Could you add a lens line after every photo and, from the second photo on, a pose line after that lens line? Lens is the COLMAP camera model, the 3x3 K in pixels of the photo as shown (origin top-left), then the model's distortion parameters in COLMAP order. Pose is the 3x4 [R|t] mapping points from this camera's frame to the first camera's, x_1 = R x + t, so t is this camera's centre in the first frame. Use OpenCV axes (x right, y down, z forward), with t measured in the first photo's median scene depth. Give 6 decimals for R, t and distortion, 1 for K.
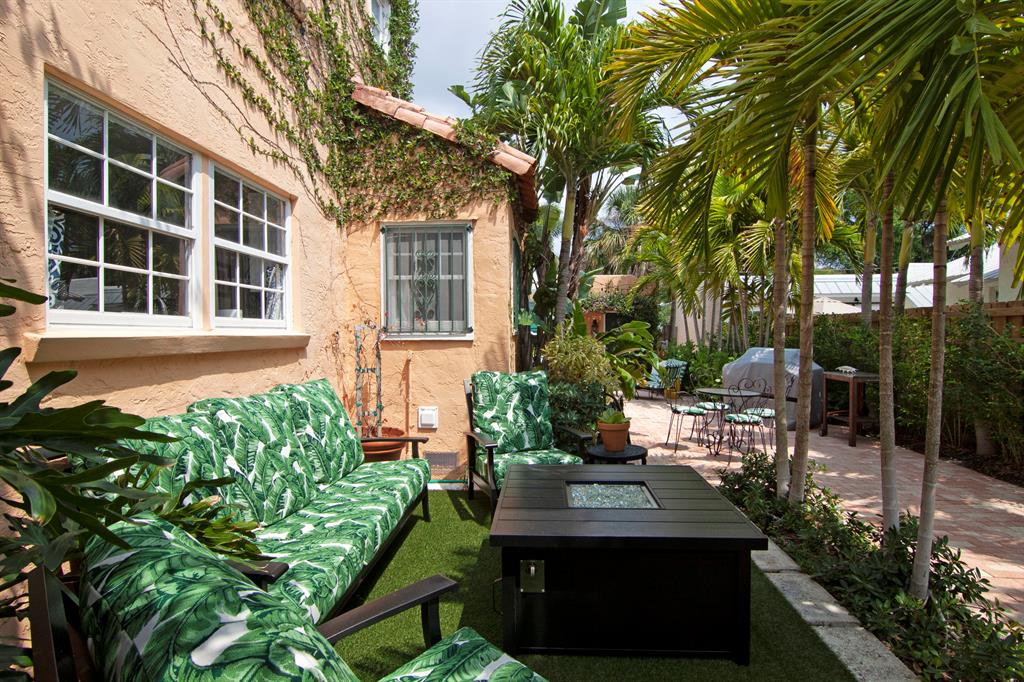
lens RADIAL K [[512.8, 0, 512.0], [0, 512.8, 341.0], [0, 0, 1]] dist [0.001159, -0.018284]
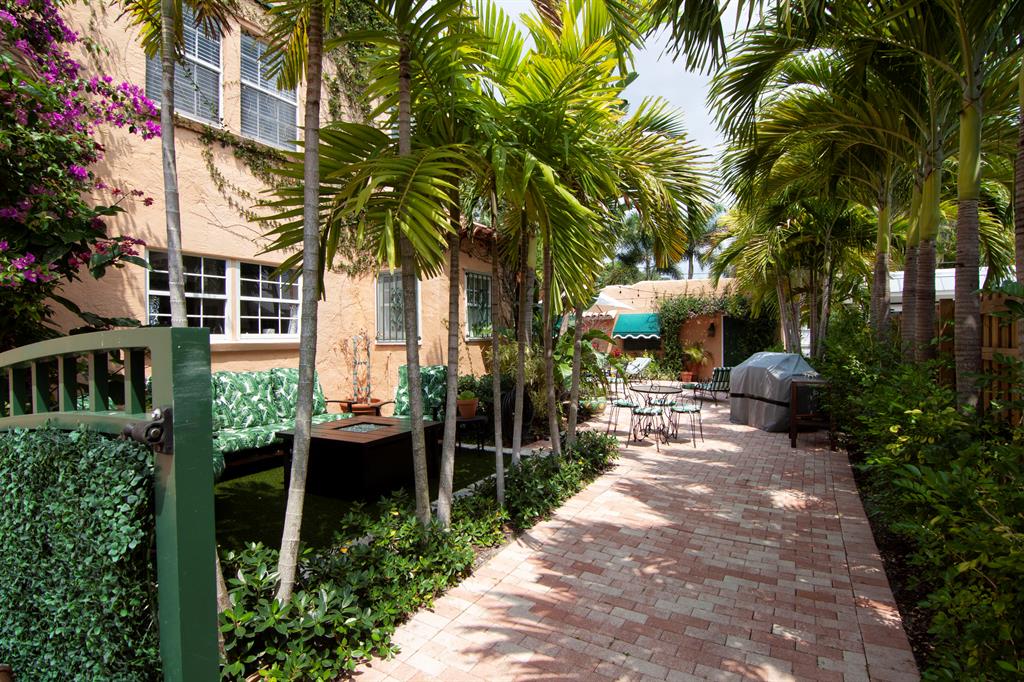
lens RADIAL K [[512.8, 0, 512.0], [0, 512.8, 341.0], [0, 0, 1]] dist [0.001159, -0.018284]
pose [[0.895203, -0.002610, -0.445651, 1.389744], [0.000421, 0.999987, -0.005012, -0.008020], [0.445659, 0.004299, 0.895193, -0.399828]]
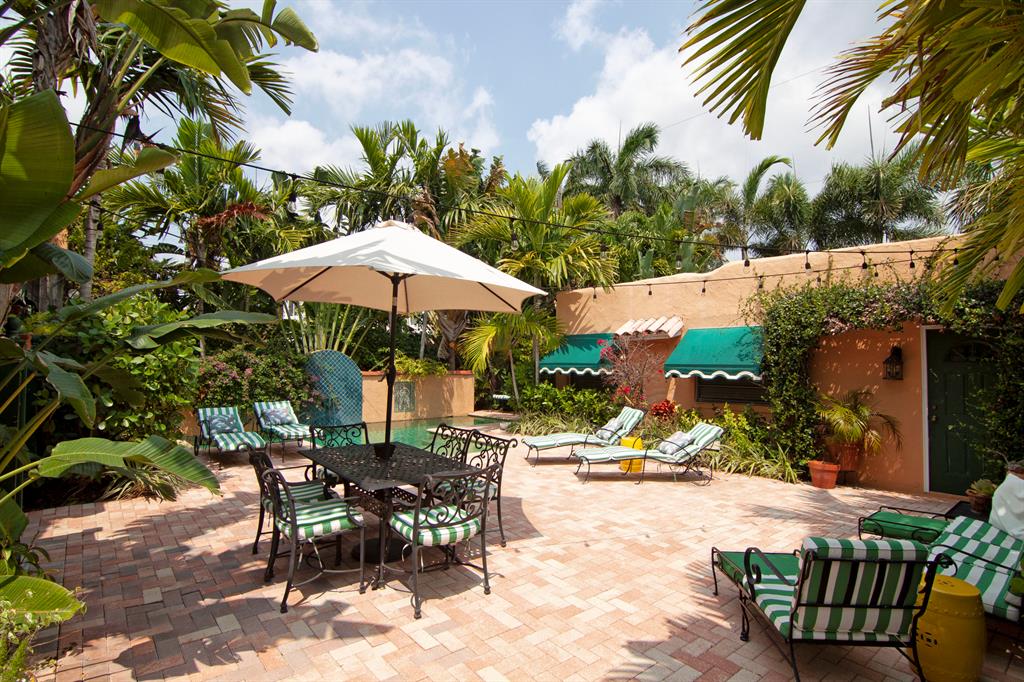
lens RADIAL K [[512.8, 0, 512.0], [0, 512.8, 341.0], [0, 0, 1]] dist [0.001159, -0.018284]
pose [[0.688696, -0.026508, -0.724565, 1.334639], [-0.028858, 0.997537, -0.063924, -0.058184], [0.724475, 0.064934, 0.686235, 2.589922]]
